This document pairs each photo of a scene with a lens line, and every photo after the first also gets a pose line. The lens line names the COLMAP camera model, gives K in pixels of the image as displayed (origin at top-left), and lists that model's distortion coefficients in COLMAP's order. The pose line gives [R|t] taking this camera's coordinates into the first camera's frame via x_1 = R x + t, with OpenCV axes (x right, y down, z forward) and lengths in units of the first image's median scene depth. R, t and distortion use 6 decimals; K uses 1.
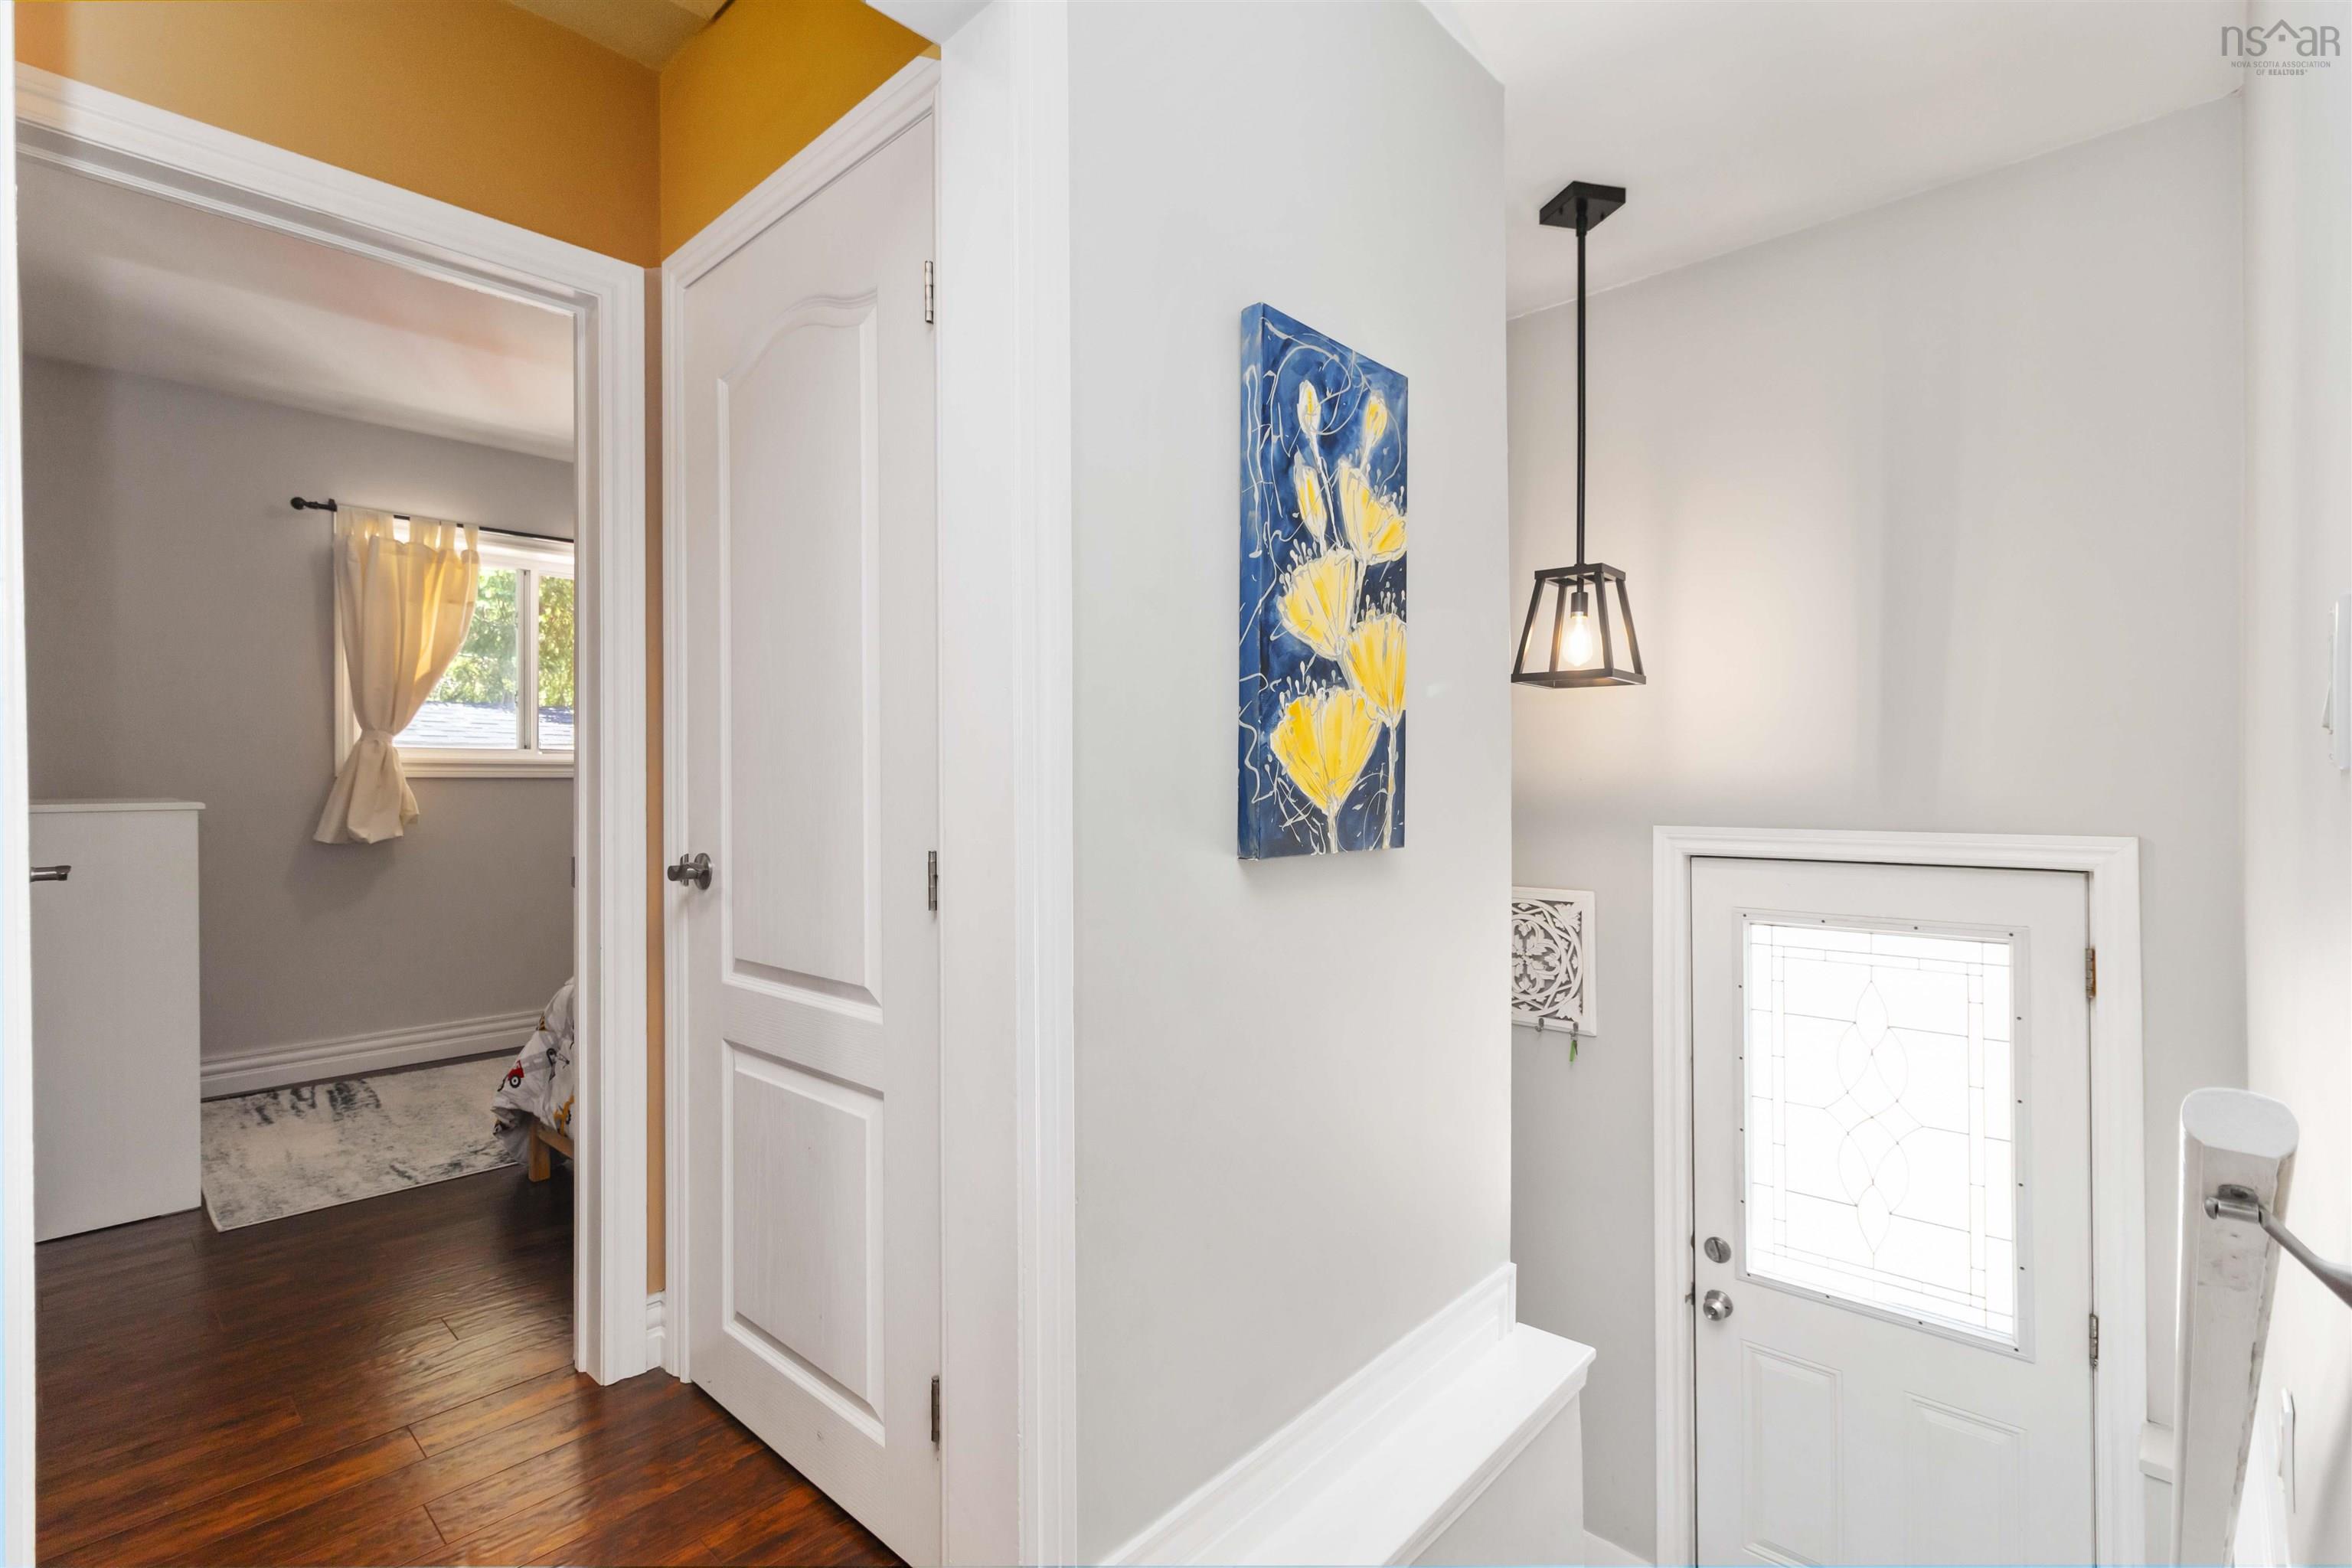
lens RADIAL K [[1093.3, 0, 1169.7], [0, 1093.3, 776.6], [0, 0, 1]] dist [0.000444, 0.000948]
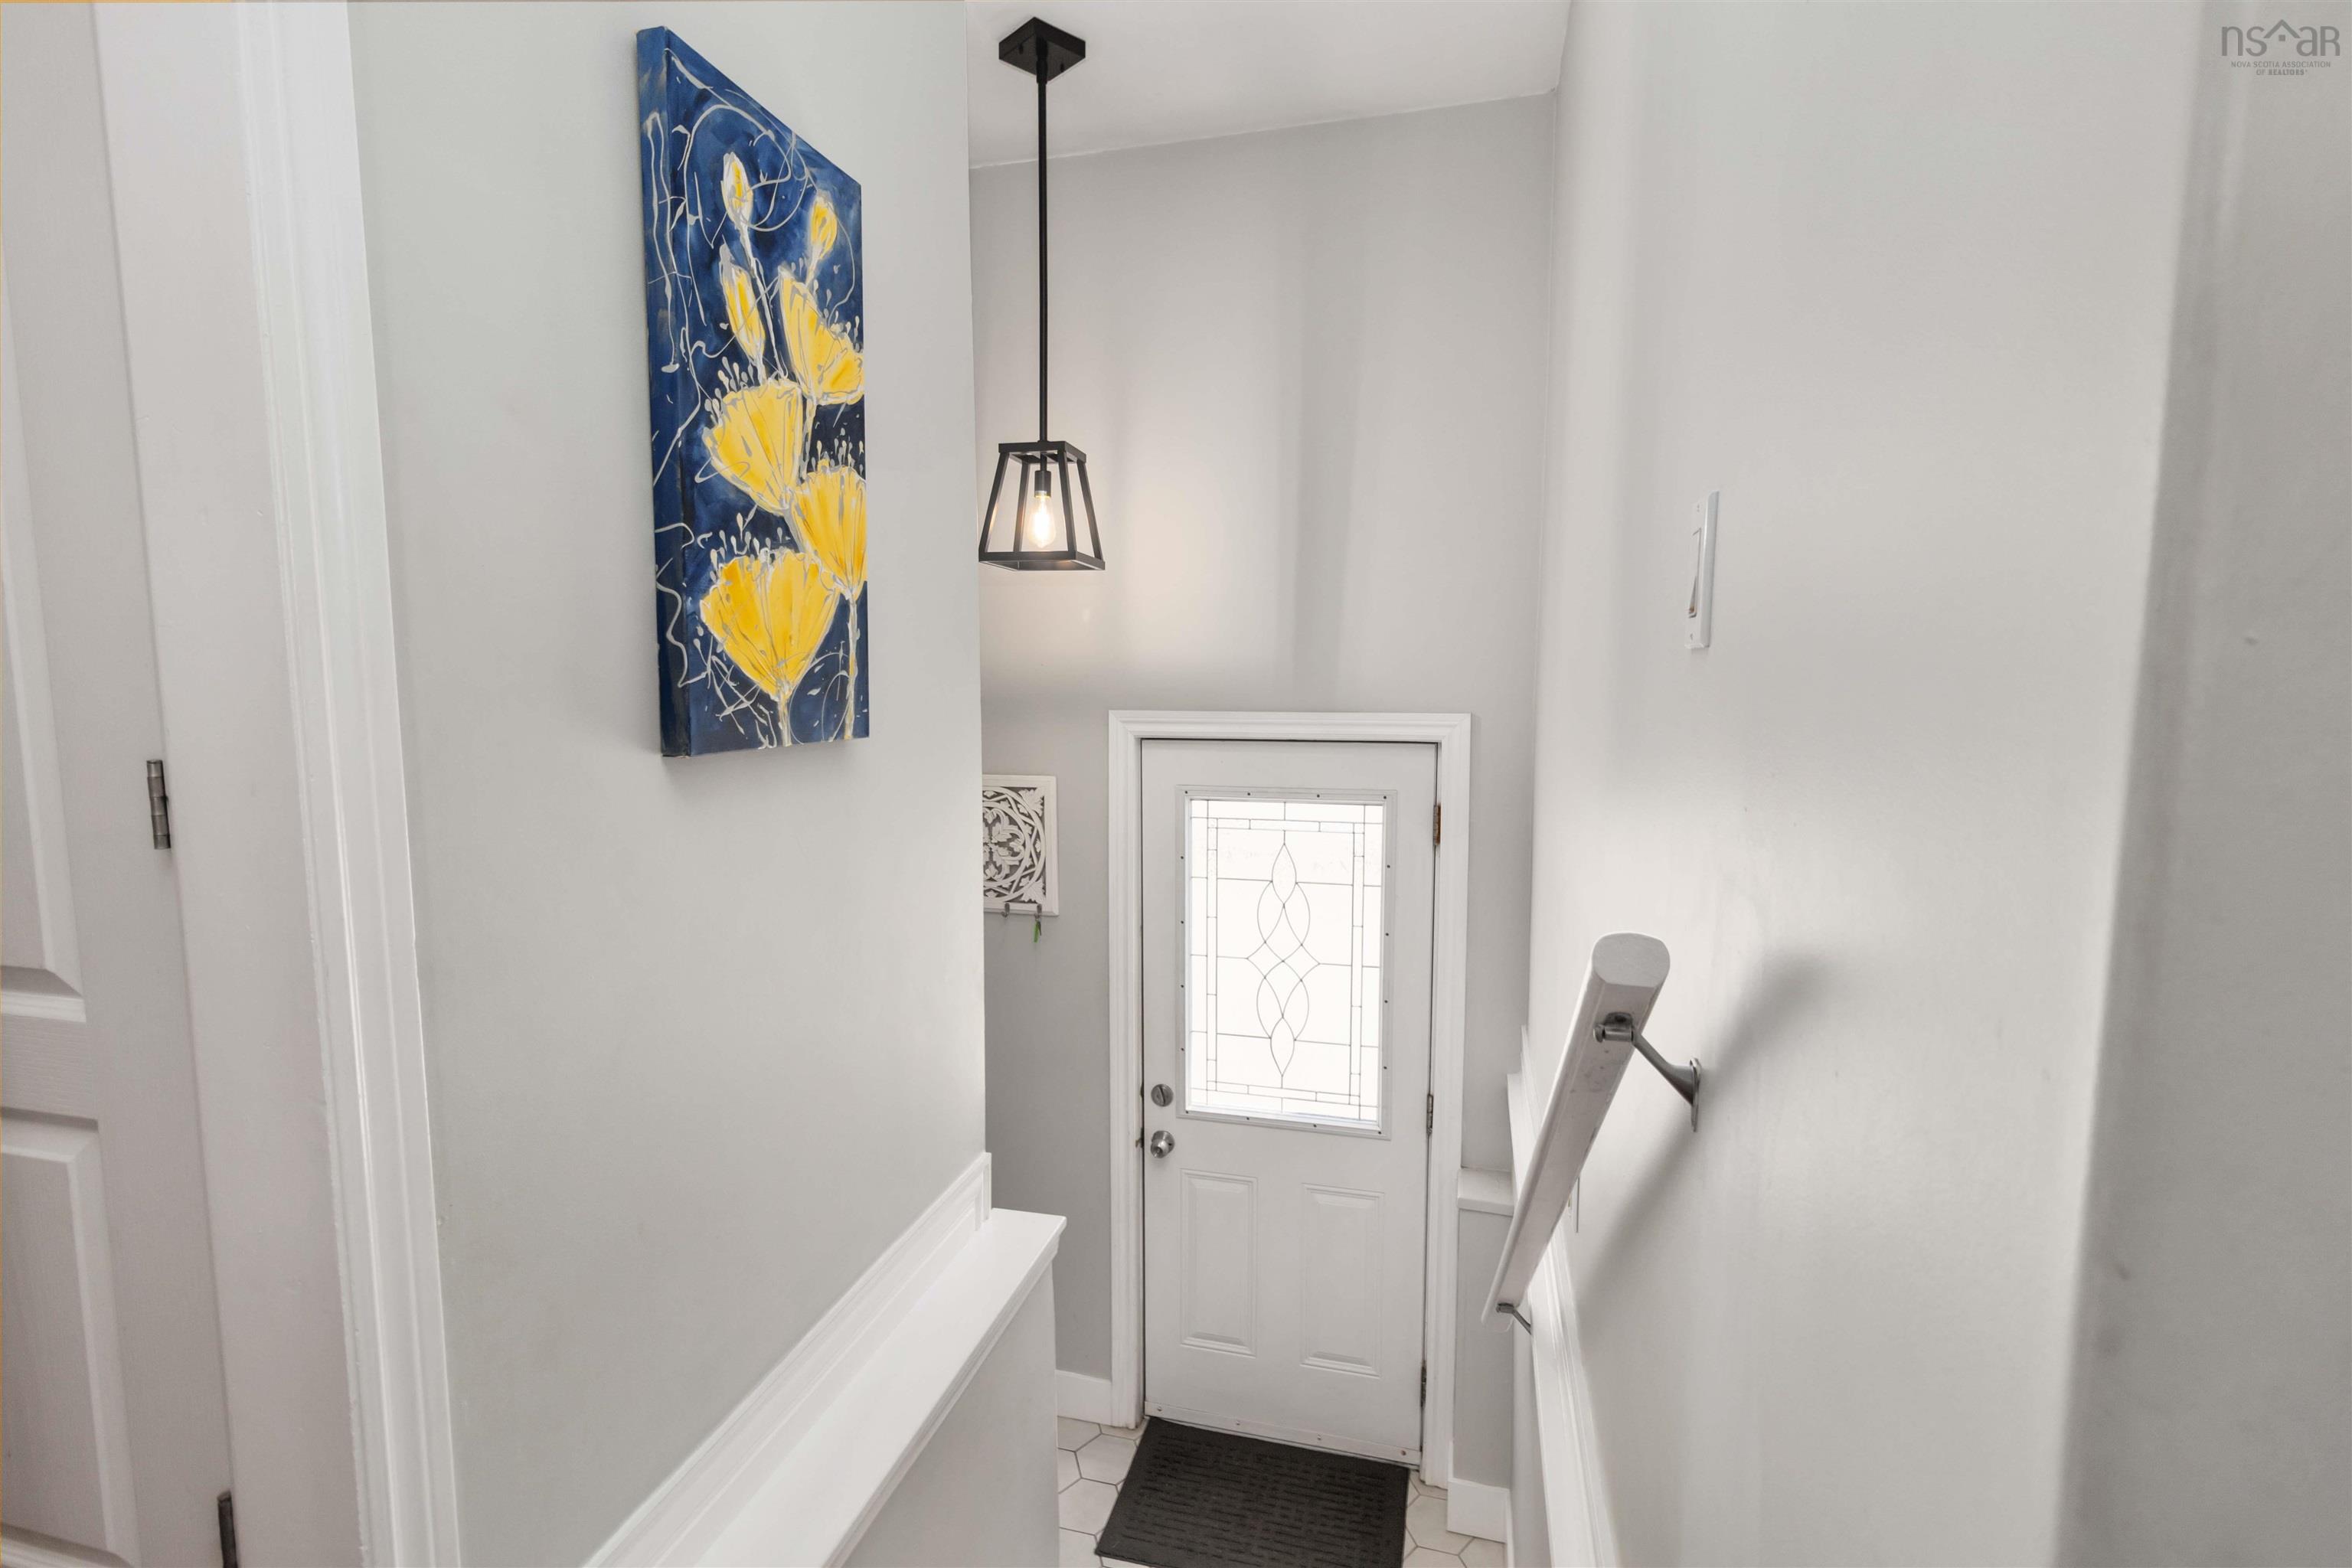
lens RADIAL K [[1093.3, 0, 1169.7], [0, 1093.3, 776.6], [0, 0, 1]] dist [0.000444, 0.000948]
pose [[0.883672, -0.042407, 0.466181, 0.014351], [-0.004870, 0.995001, 0.099744, 0.006638], [-0.468080, -0.090412, 0.879049, 0.099296]]
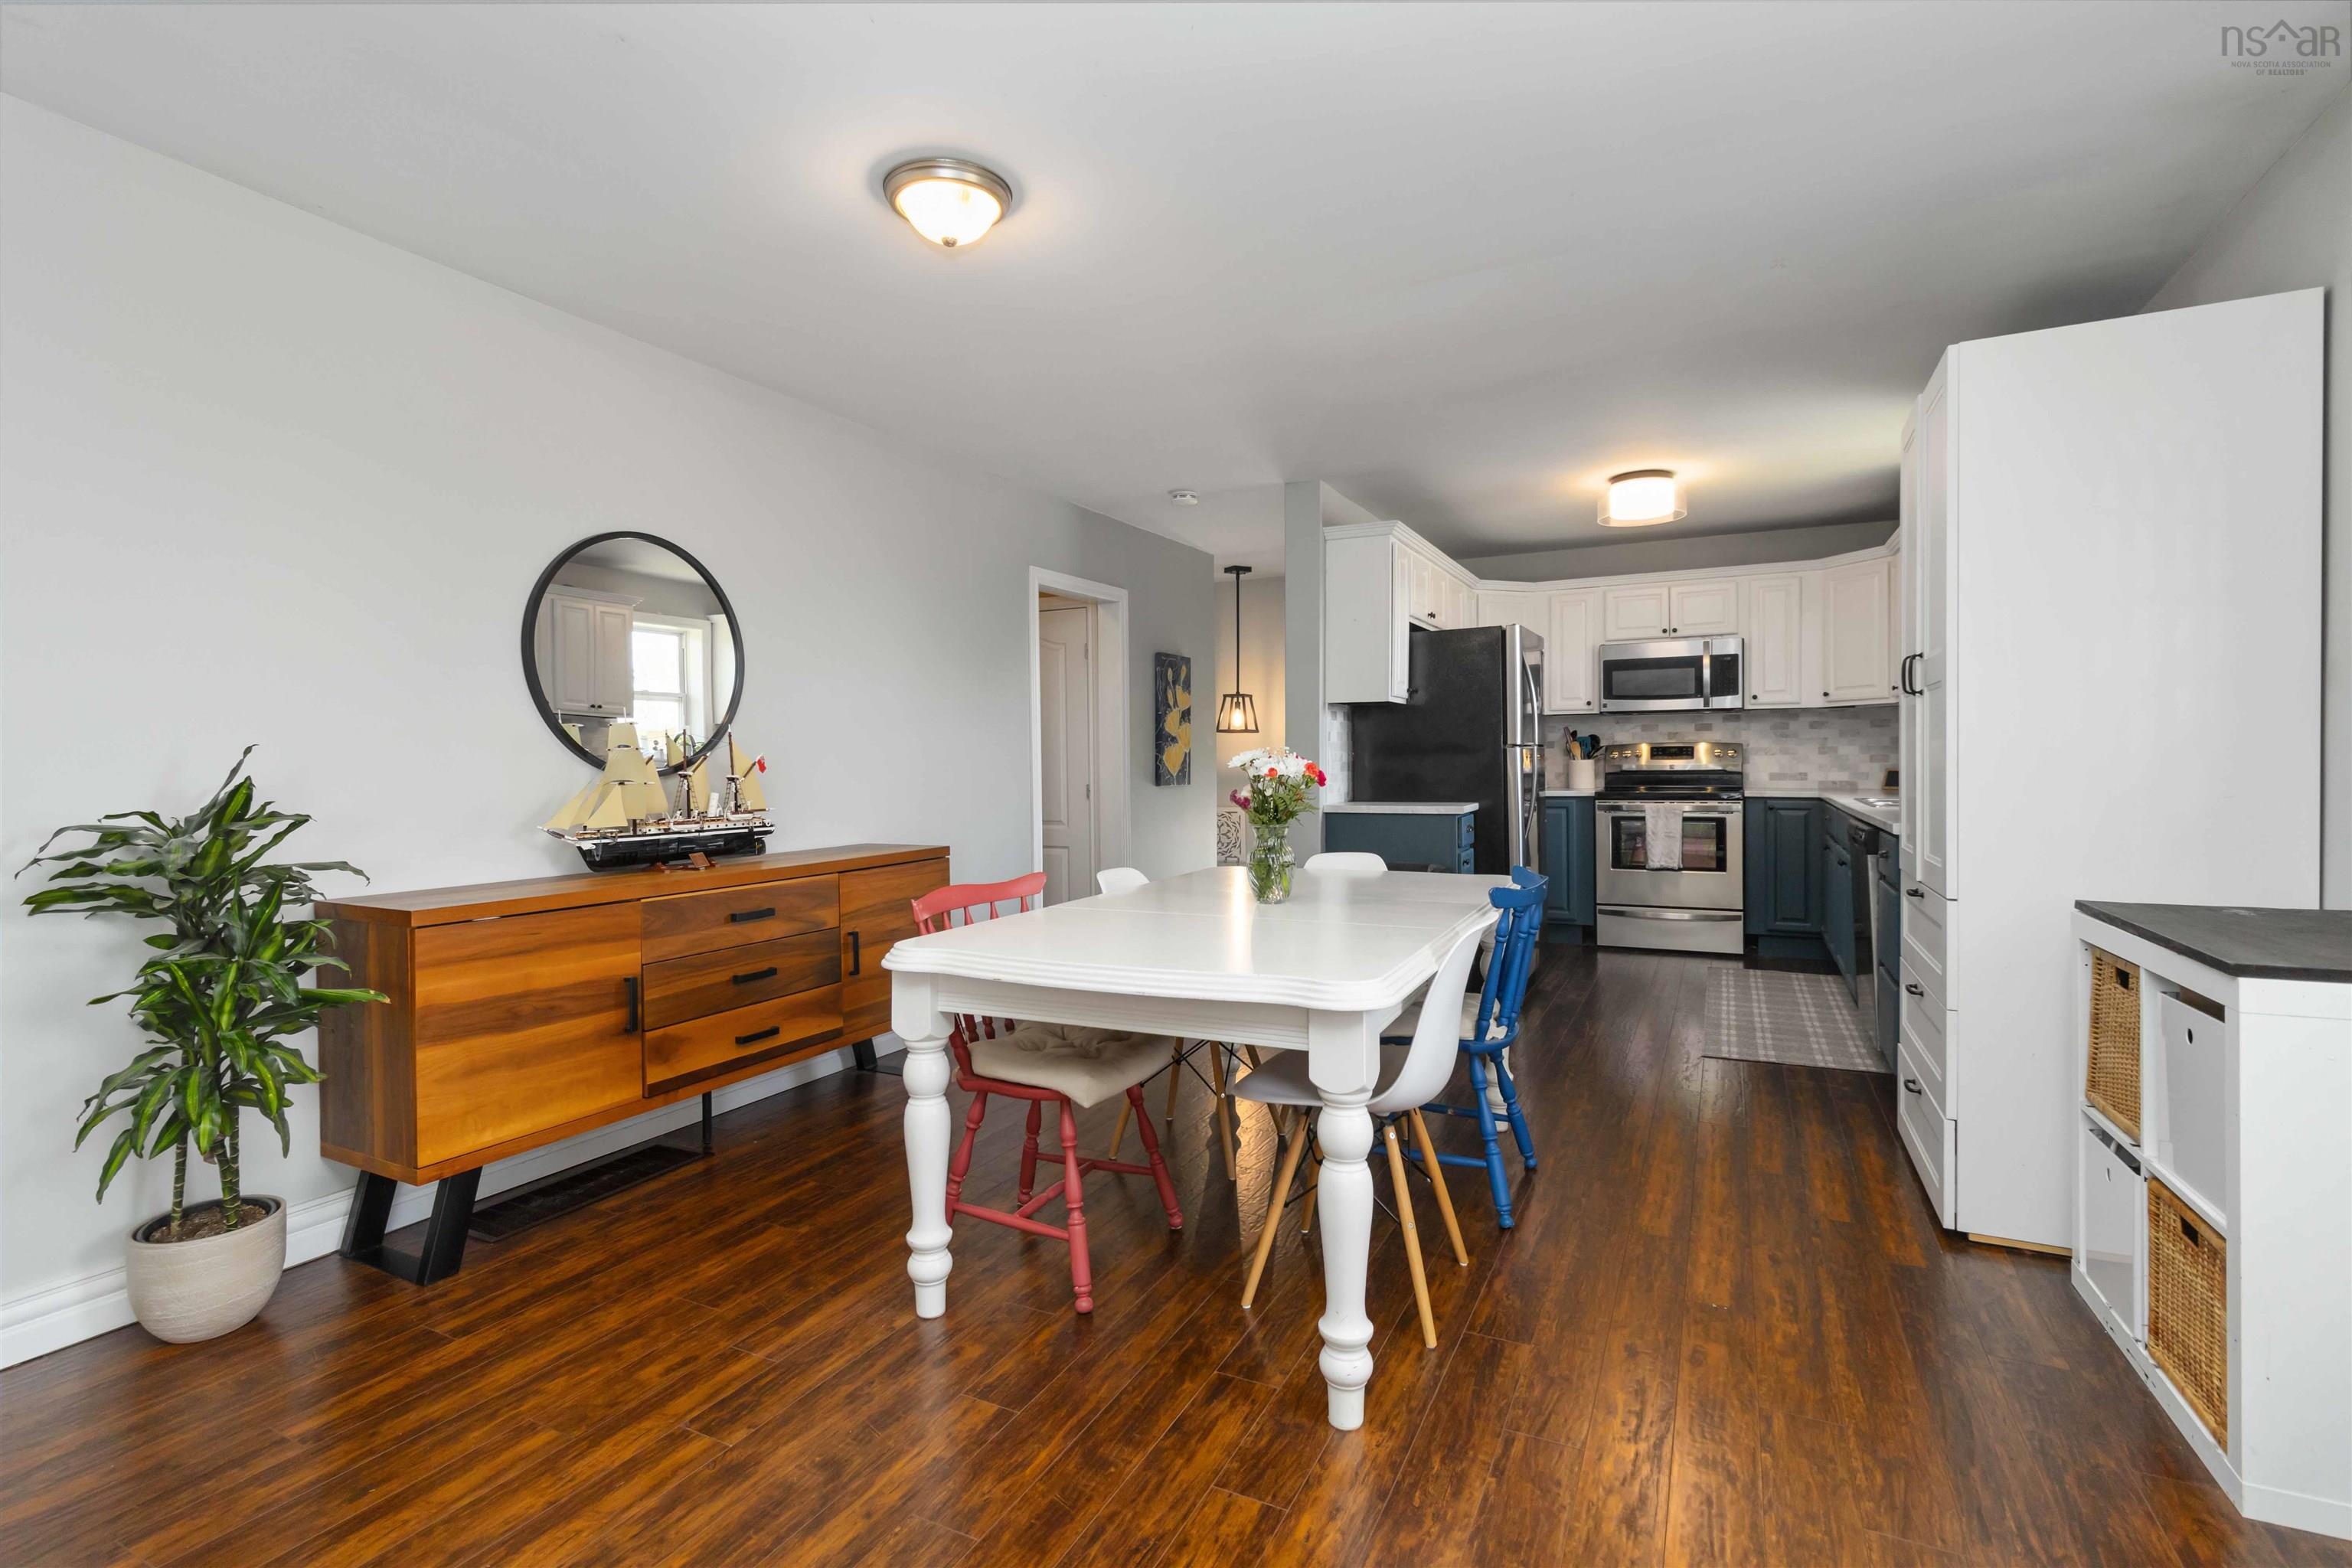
lens RADIAL K [[1093.3, 0, 1169.7], [0, 1093.3, 776.6], [0, 0, 1]] dist [0.000444, 0.000948]
pose [[0.962664, -0.008015, 0.270580, -0.867010], [0.004094, 0.999878, 0.015052, -0.018367], [-0.270667, -0.013382, 0.962580, -2.586029]]
